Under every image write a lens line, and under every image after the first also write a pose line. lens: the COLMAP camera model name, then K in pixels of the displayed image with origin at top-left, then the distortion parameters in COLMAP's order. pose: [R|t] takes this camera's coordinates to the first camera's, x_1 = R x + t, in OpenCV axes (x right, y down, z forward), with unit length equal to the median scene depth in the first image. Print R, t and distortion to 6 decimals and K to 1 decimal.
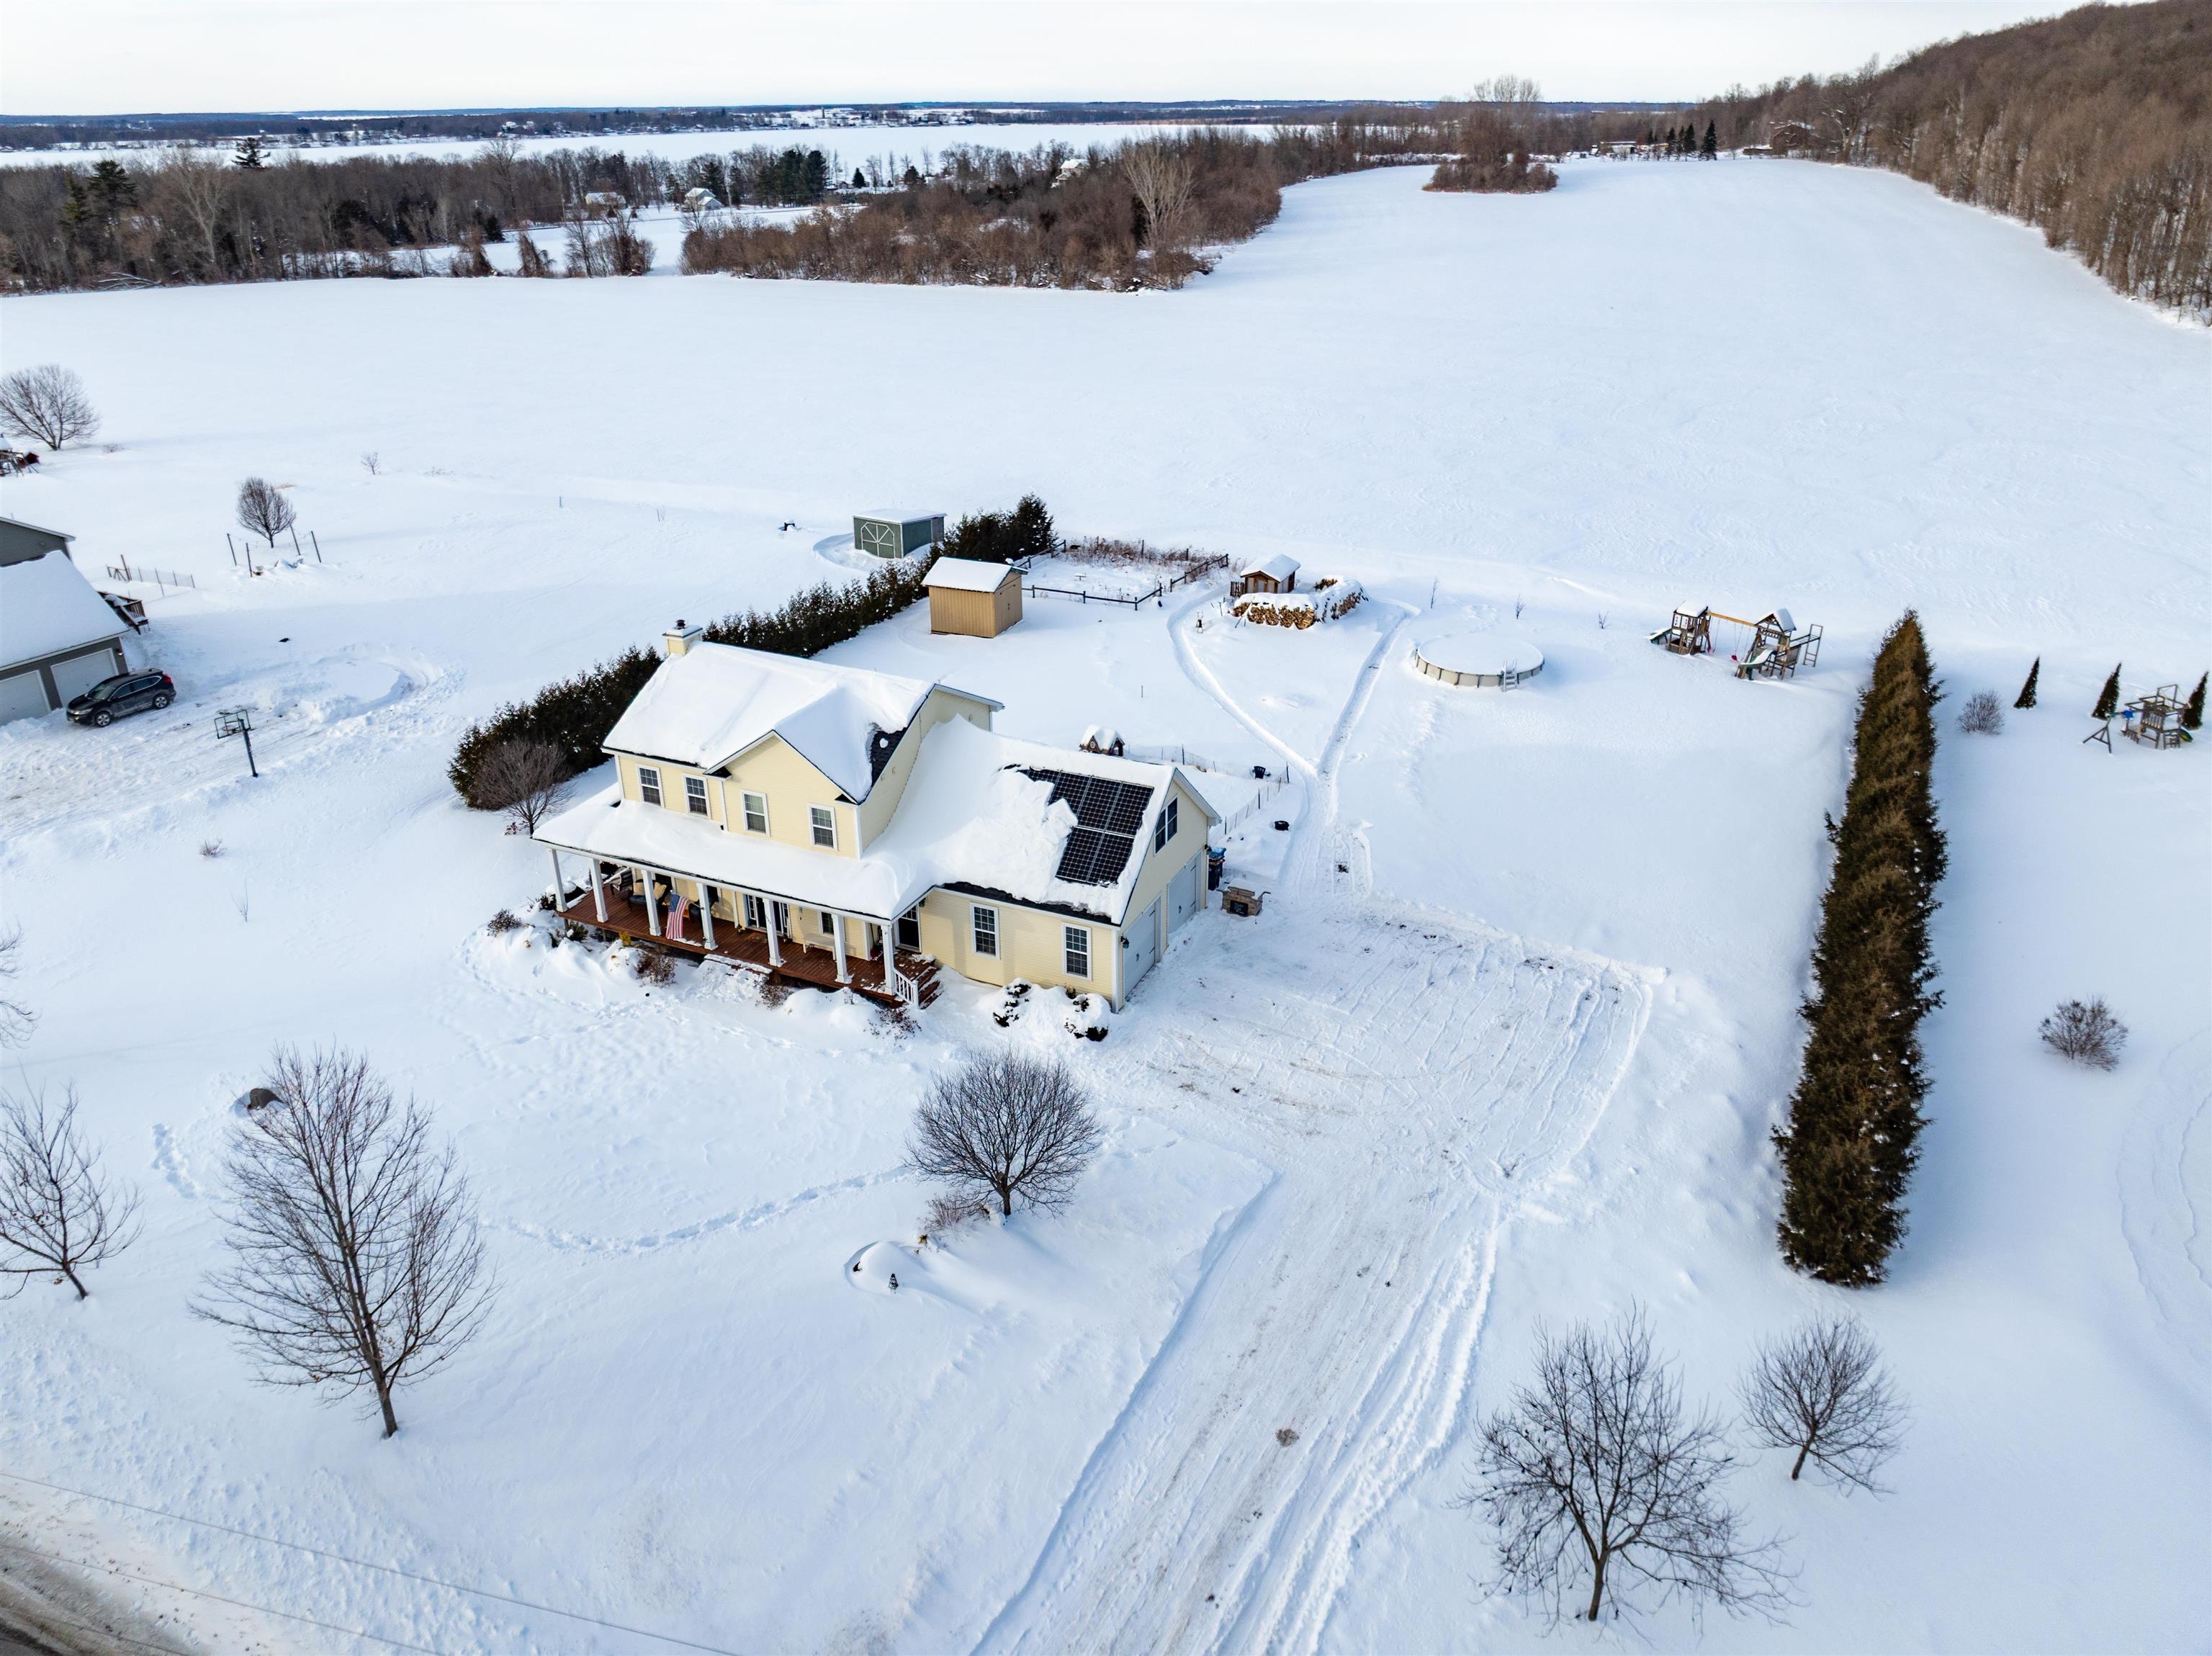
lens RADIAL K [[1519.1, 0, 1106.0], [0, 1519.1, 828.0], [0, 0, 1]] dist [-0.049158, -0.000527]
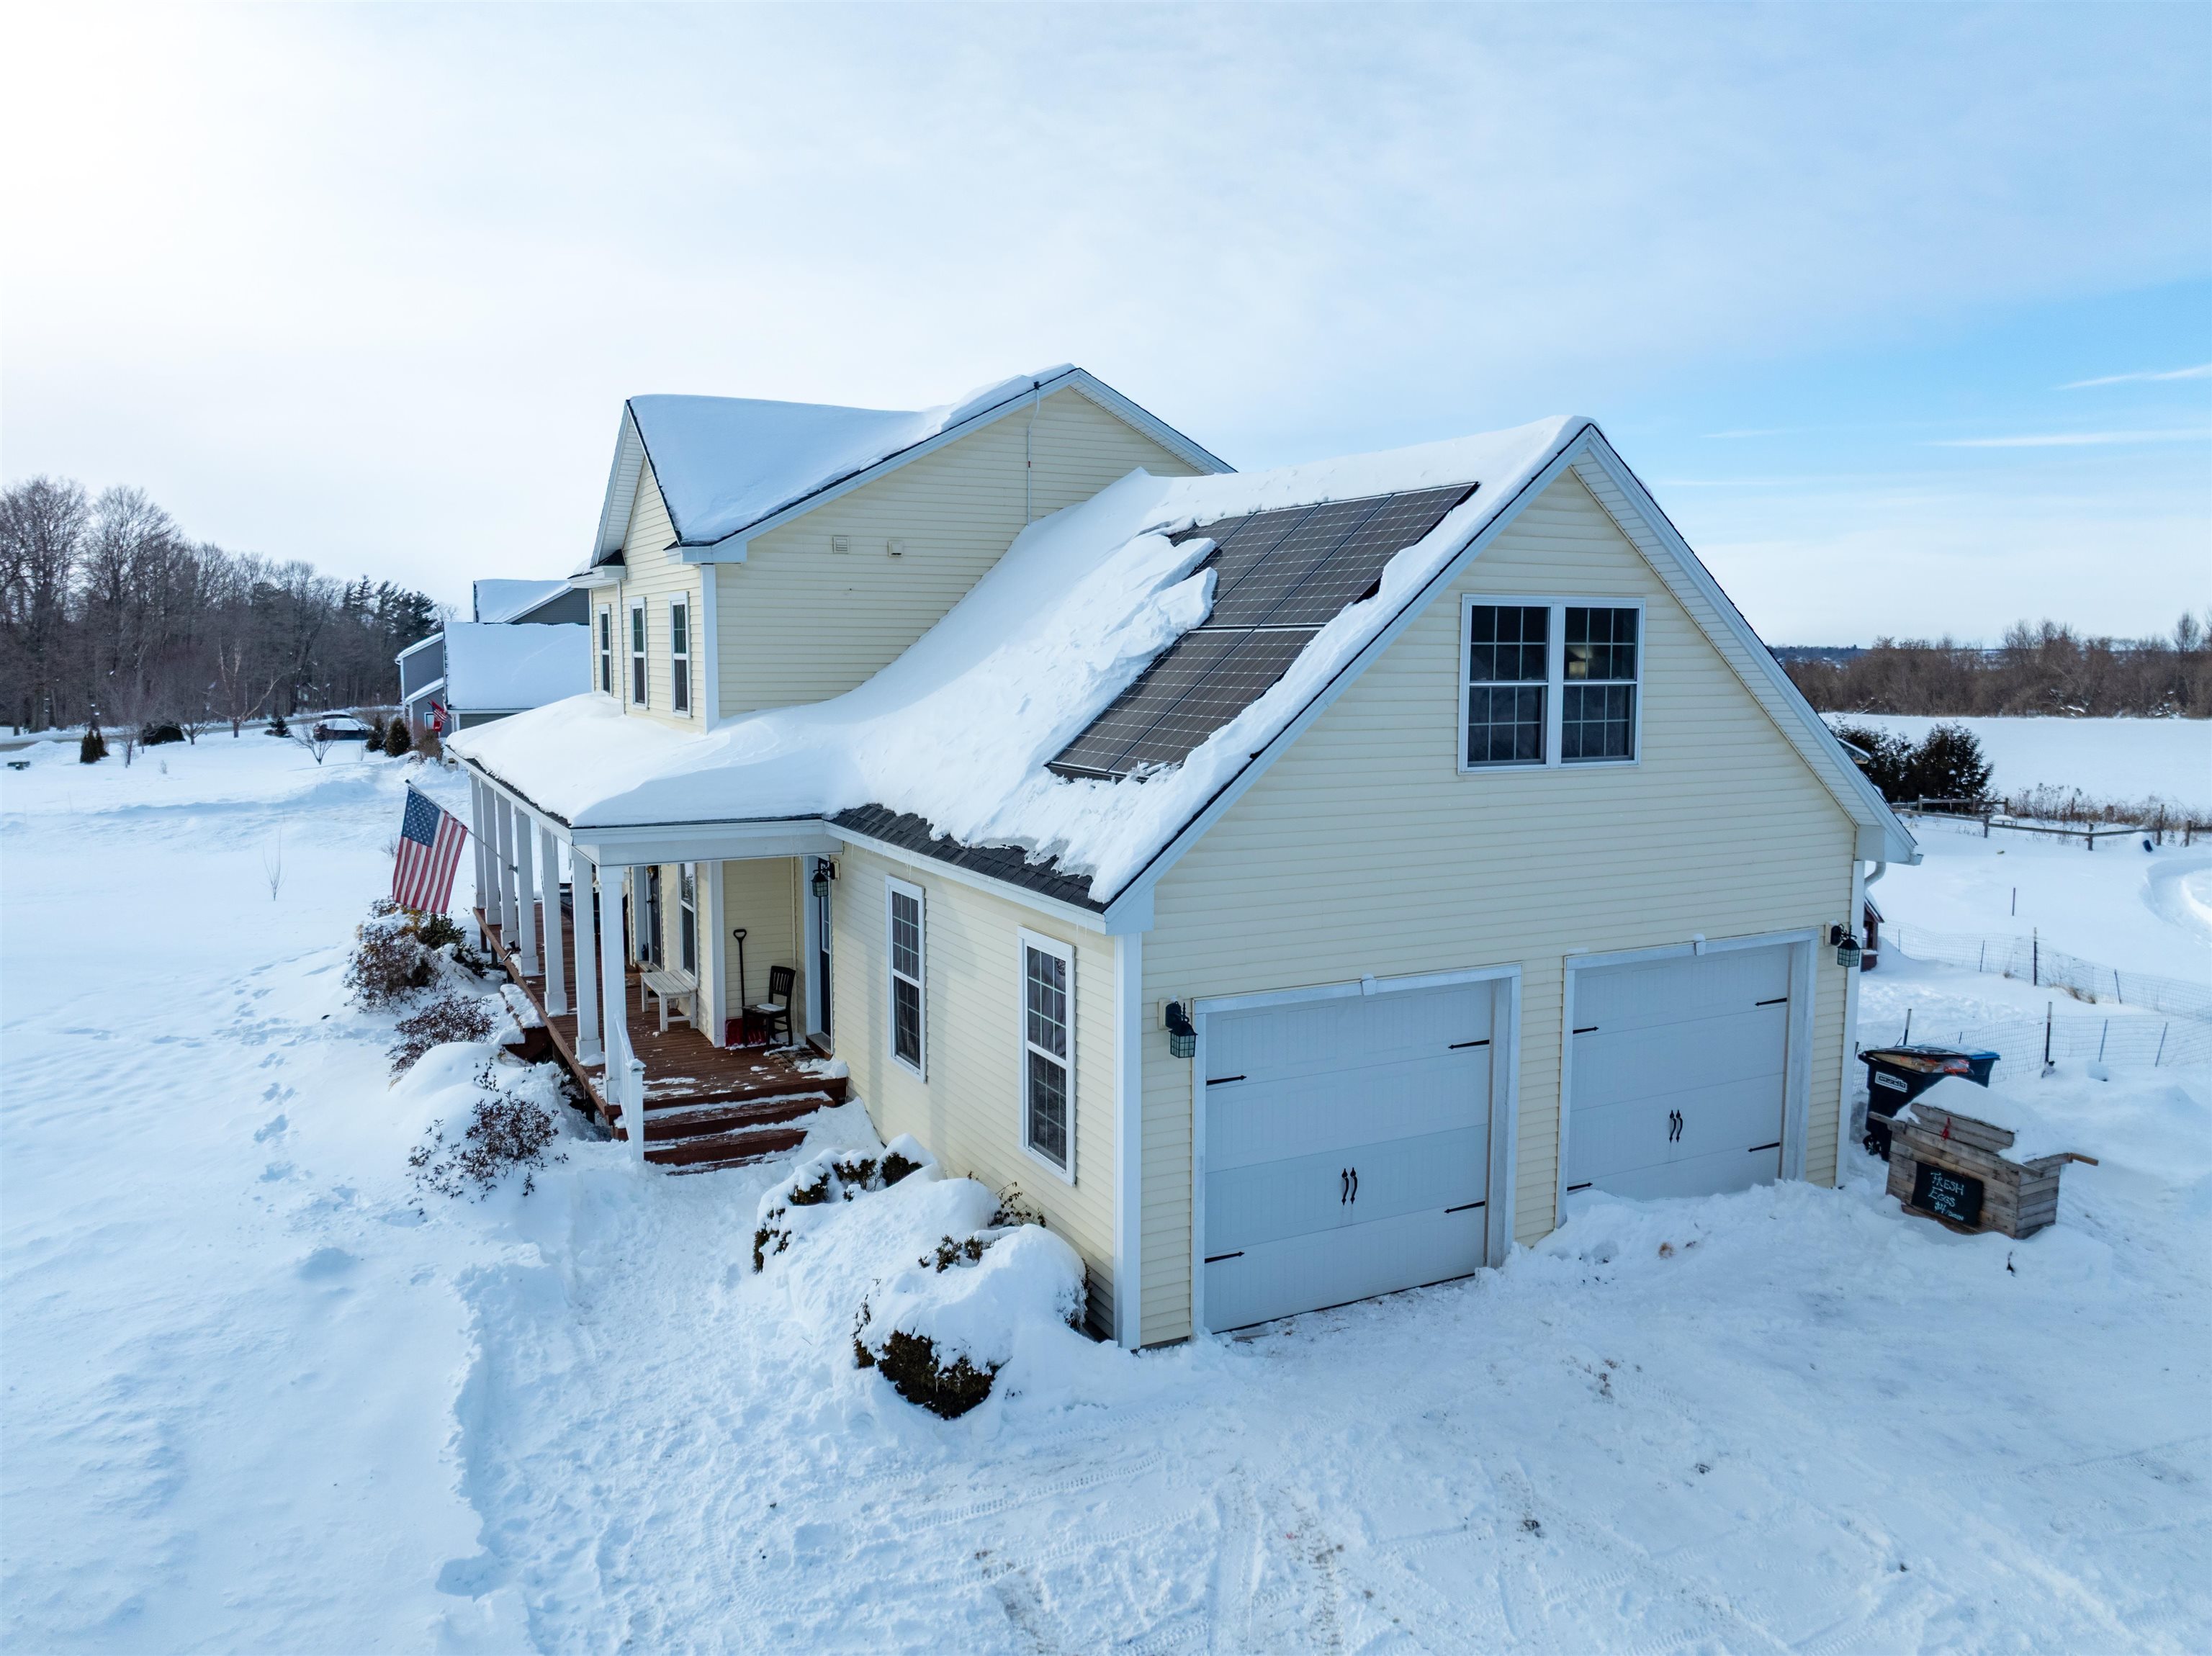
lens RADIAL K [[1564.7, 0, 1106.0], [0, 1564.7, 828.0], [0, 0, 1]] dist [-0.037002, 0.000000]
pose [[0.784347, 0.077461, -0.615467, 0.144377], [-0.269437, 0.936236, -0.225536, 0.100264], [0.558752, 0.342727, 0.755205, 0.777373]]
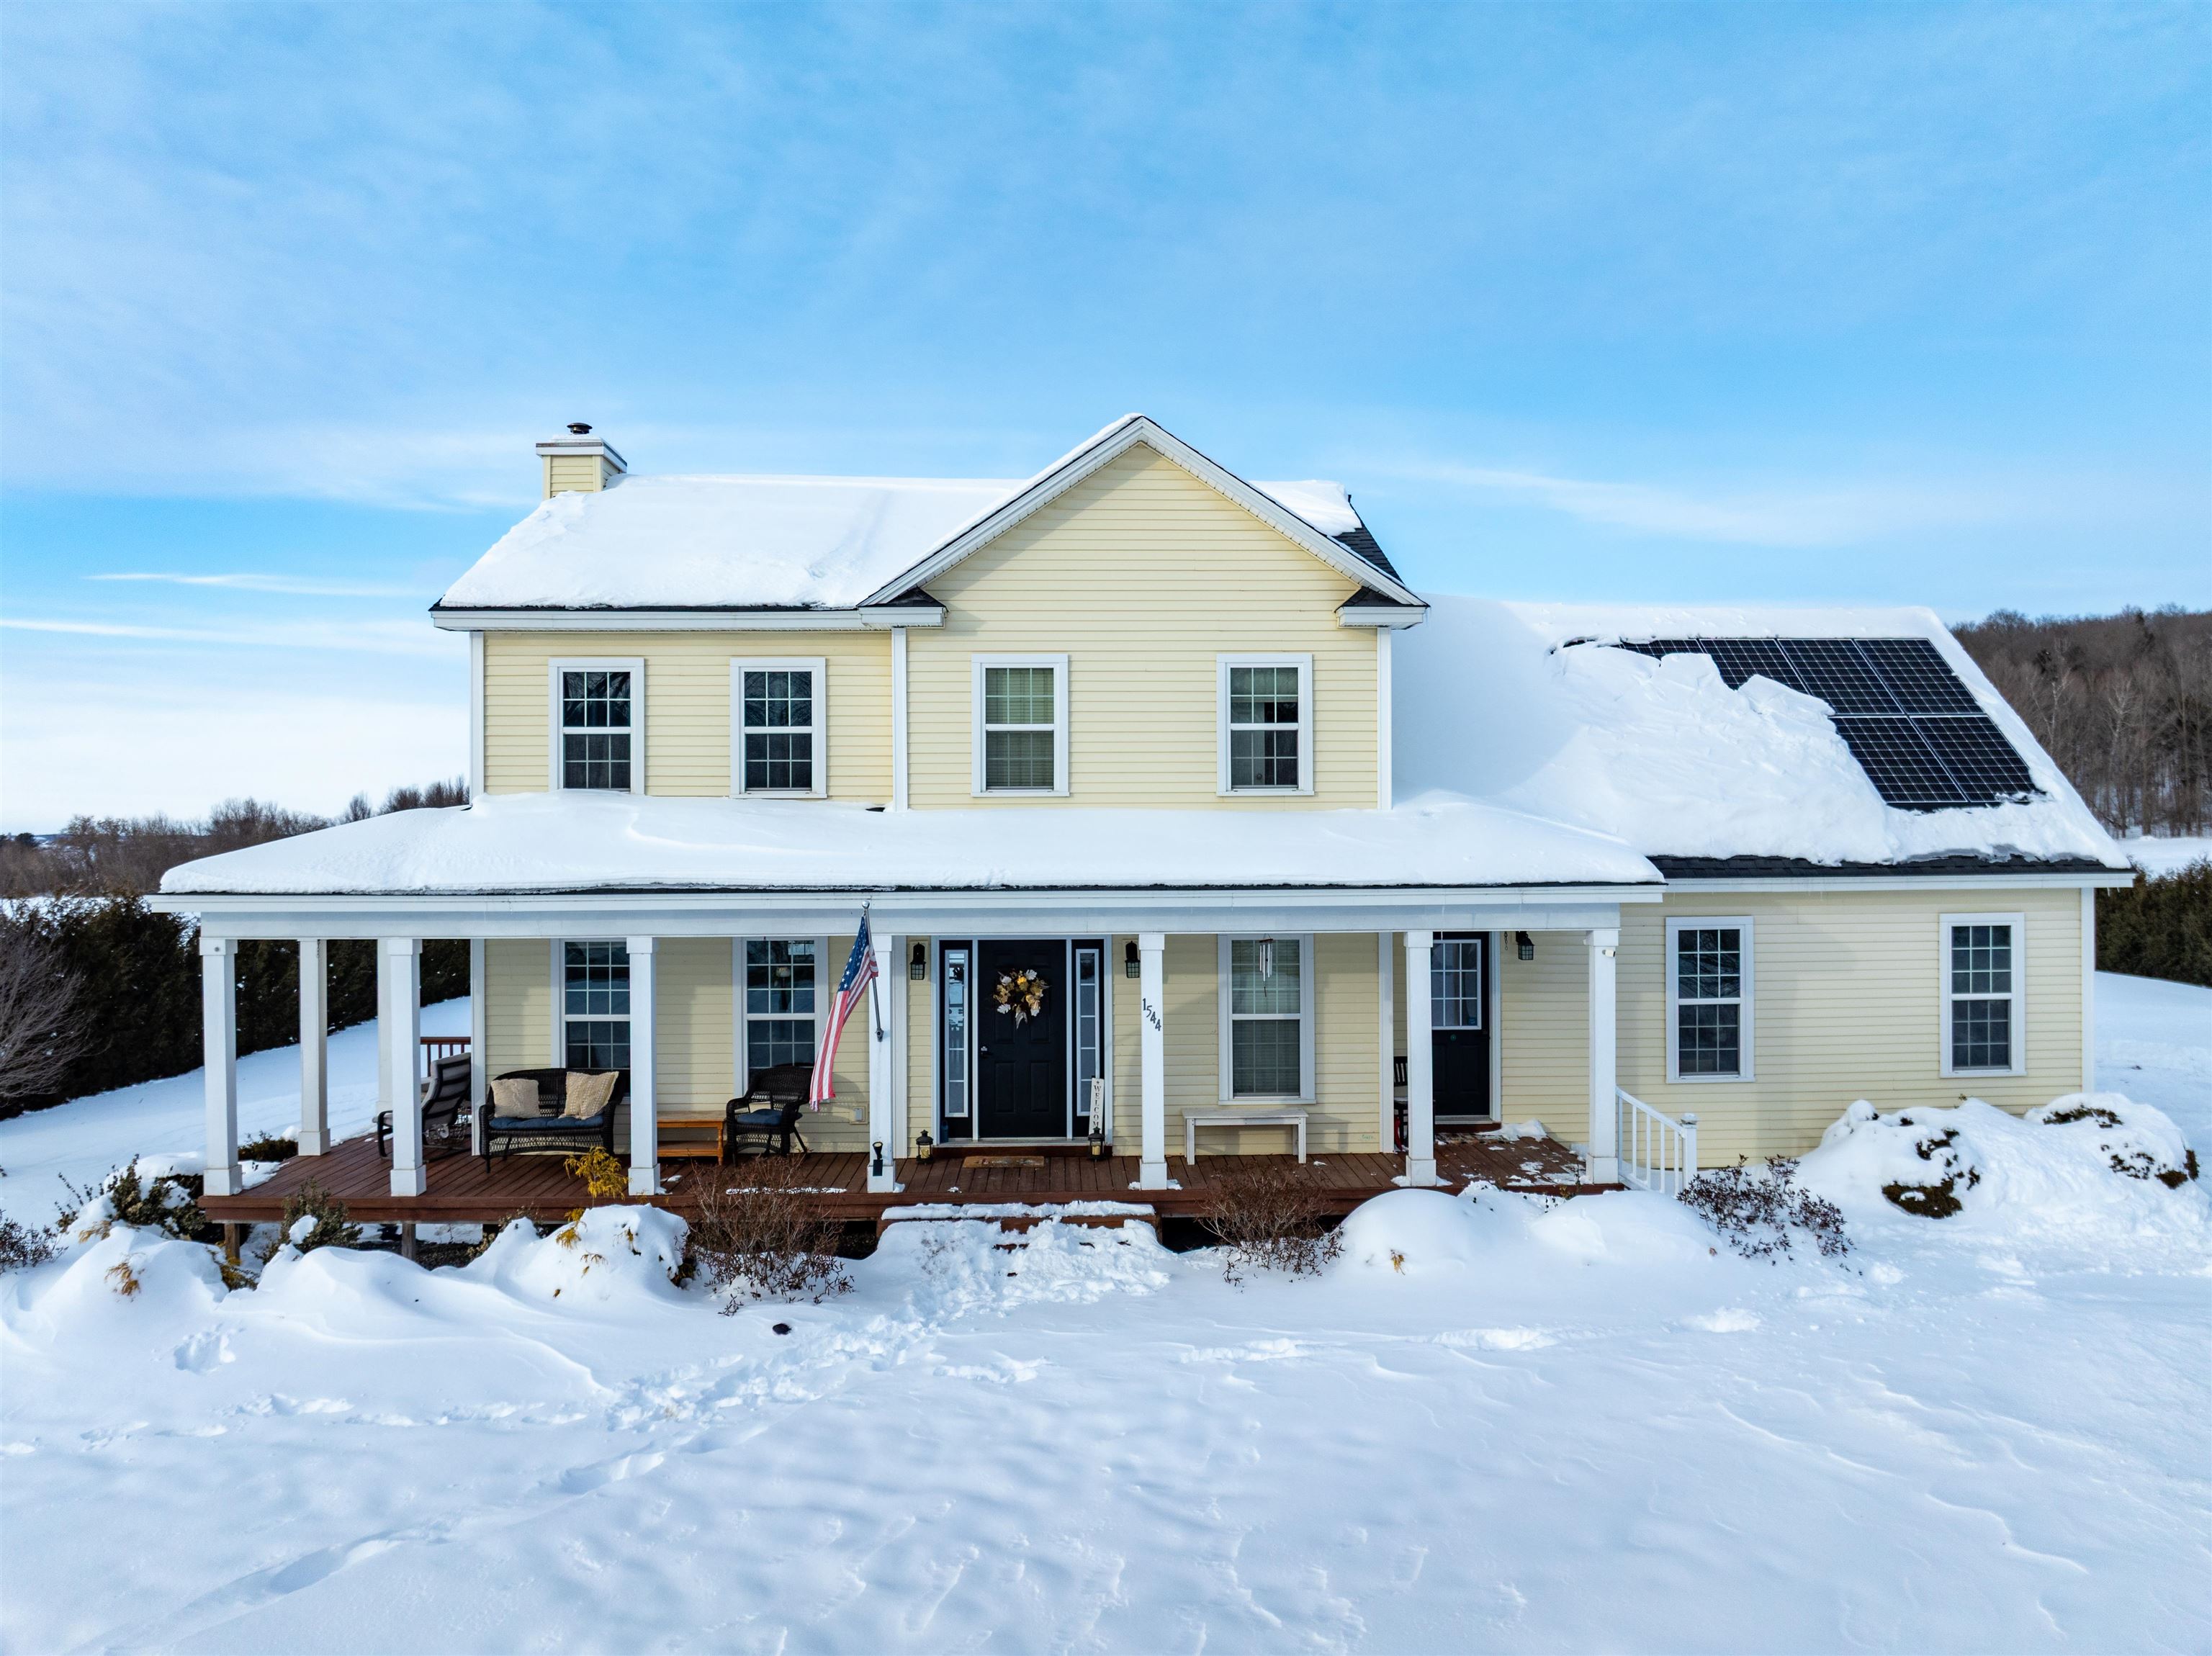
lens RADIAL K [[1564.7, 0, 1106.0], [0, 1564.7, 828.0], [0, 0, 1]] dist [-0.037002, 0.000000]
pose [[0.897938, -0.003244, 0.440110, -0.370460], [0.192111, 0.902571, -0.385303, 0.145755], [-0.395981, 0.430528, 0.811076, 0.744717]]
